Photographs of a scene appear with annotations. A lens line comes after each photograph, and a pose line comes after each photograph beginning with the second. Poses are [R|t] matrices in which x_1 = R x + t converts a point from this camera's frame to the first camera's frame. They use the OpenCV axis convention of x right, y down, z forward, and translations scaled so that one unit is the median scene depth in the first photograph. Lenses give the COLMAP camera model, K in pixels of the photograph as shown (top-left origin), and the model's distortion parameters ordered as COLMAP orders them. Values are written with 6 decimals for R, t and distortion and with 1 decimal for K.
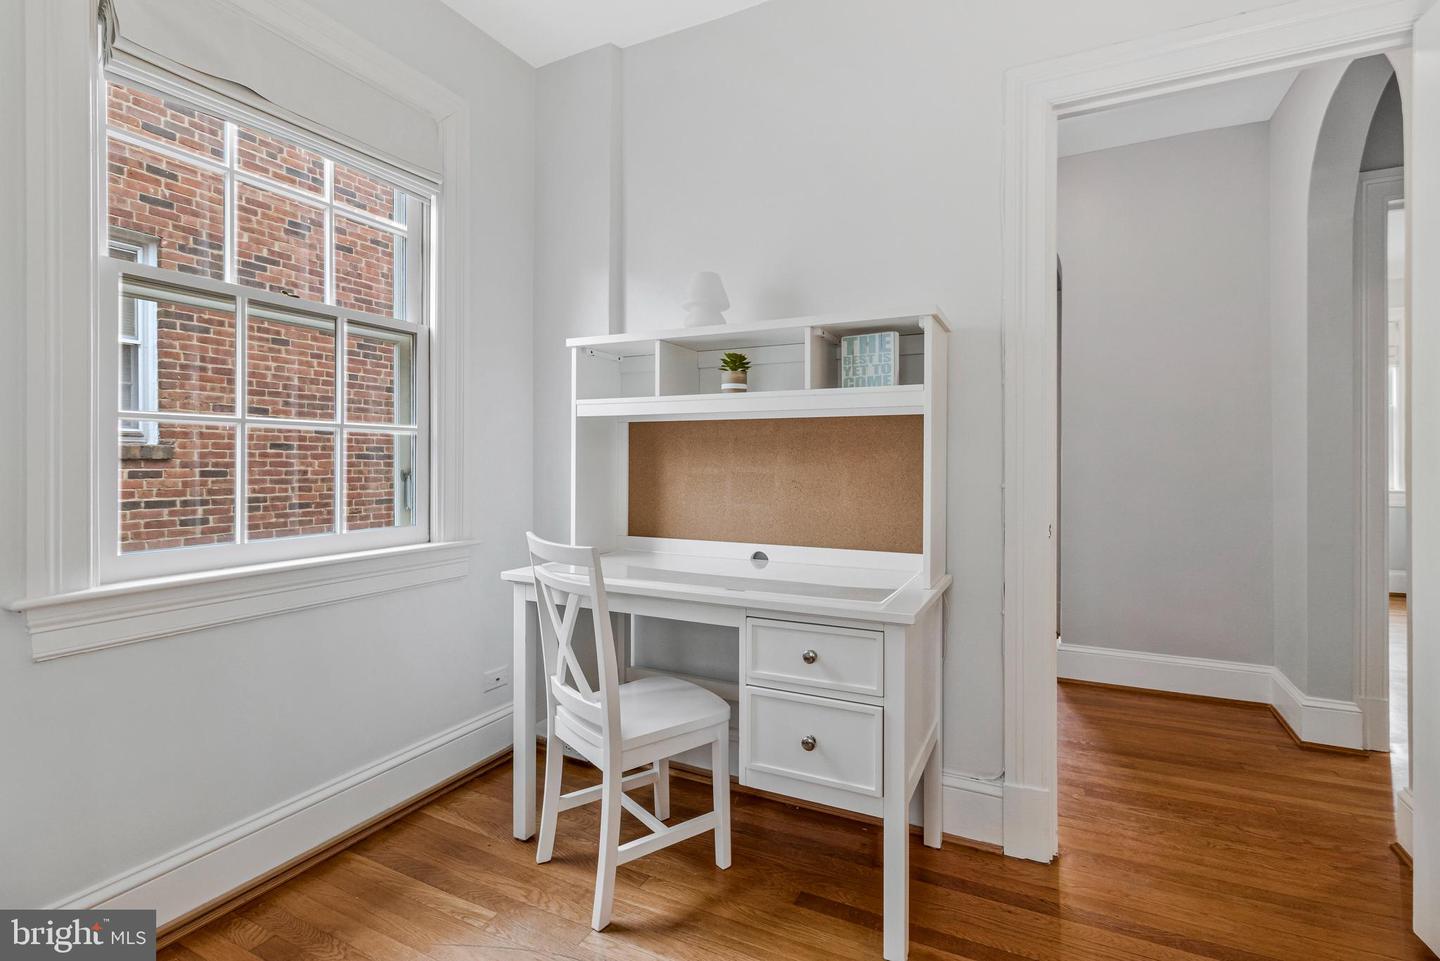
lens RADIAL K [[676.7, 0, 721.8], [0, 676.7, 457.7], [0, 0, 1]] dist [0.000888, -0.000286]
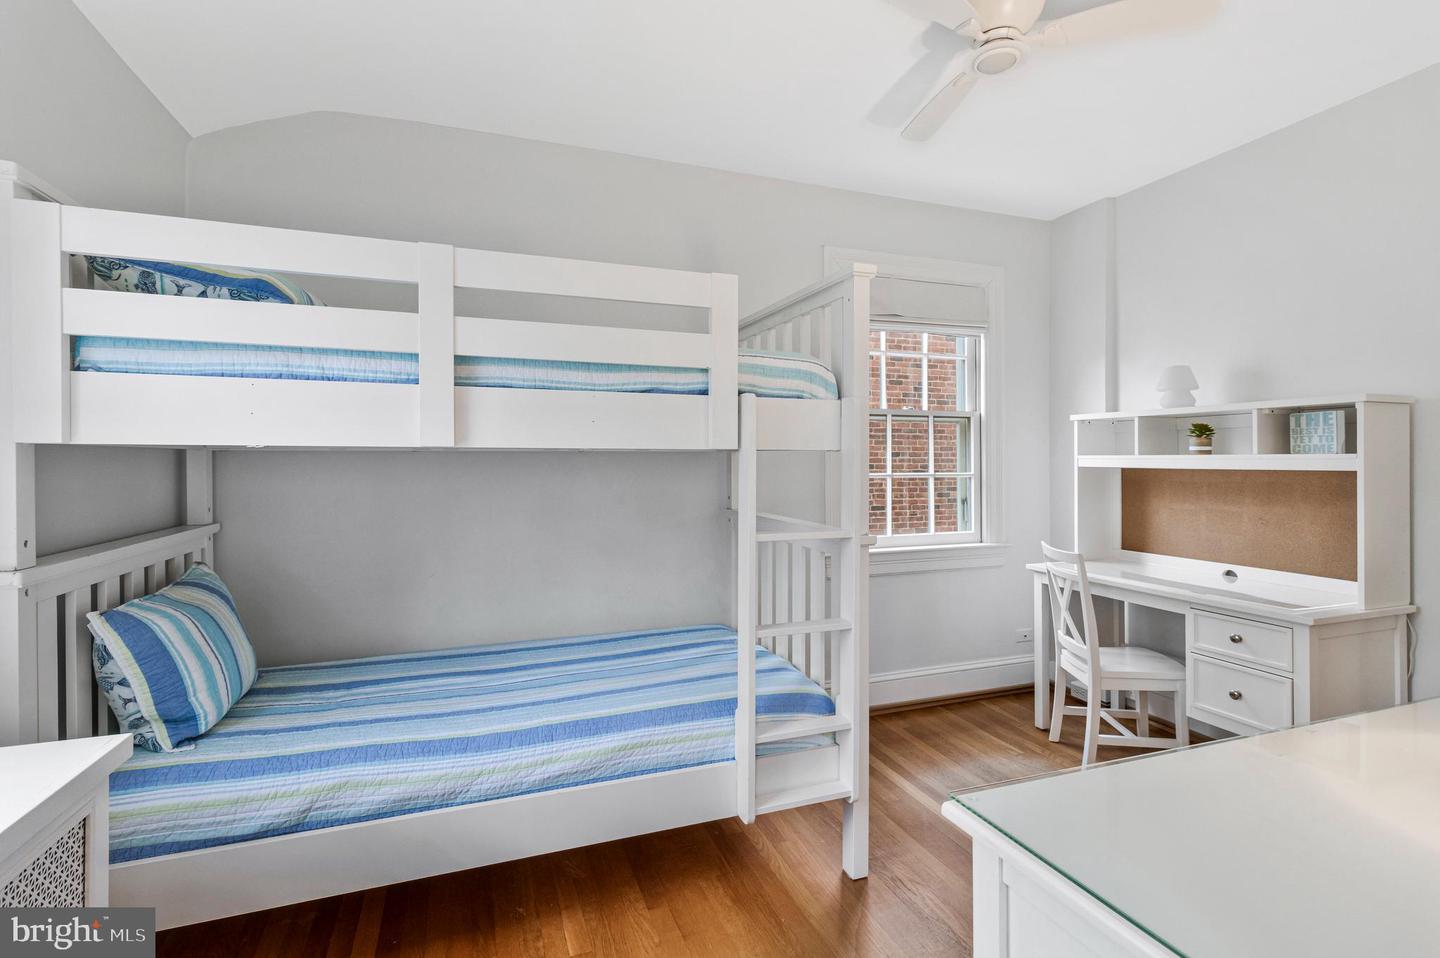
lens RADIAL K [[676.7, 0, 721.8], [0, 676.7, 456.2], [0, 0, 1]] dist [0.000888, -0.000286]
pose [[0.736013, -0.006417, -0.676937, 0.237402], [0.004047, 0.999979, -0.005079, -0.086275], [0.676955, 0.000998, 0.736024, -0.688982]]
